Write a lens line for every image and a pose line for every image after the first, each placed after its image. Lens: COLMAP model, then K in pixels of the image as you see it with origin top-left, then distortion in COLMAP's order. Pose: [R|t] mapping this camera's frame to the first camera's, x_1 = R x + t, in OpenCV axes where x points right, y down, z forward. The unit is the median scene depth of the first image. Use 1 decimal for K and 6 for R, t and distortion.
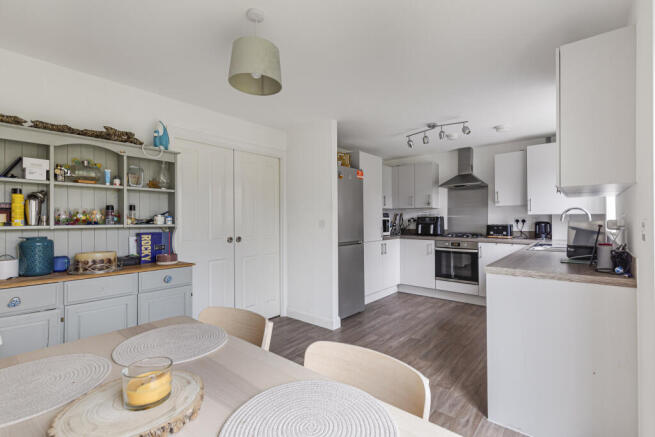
lens RADIAL K [[302.2, 0, 326.5], [0, 302.2, 215.1], [0, 0, 1]] dist [0.000549, -0.000002]
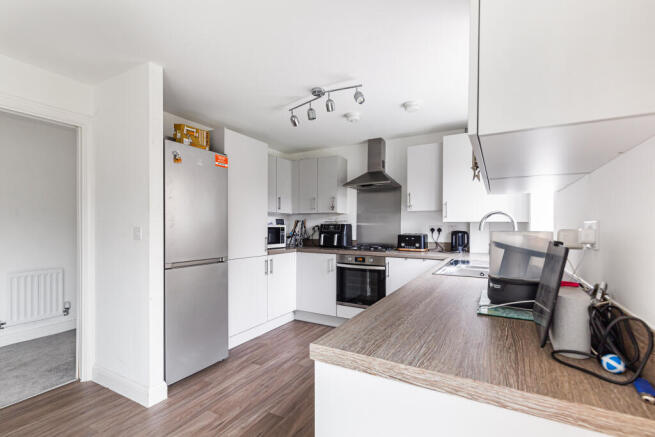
lens RADIAL K [[303.6, 0, 328.8], [0, 303.6, 225.9], [0, 0, 1]] dist [0.000621, 0.000109]
pose [[0.980358, 0.006703, 0.197111, 0.195045], [-0.008786, 0.999914, 0.009698, 0.003150], [-0.197029, -0.011239, 0.980333, 0.251061]]
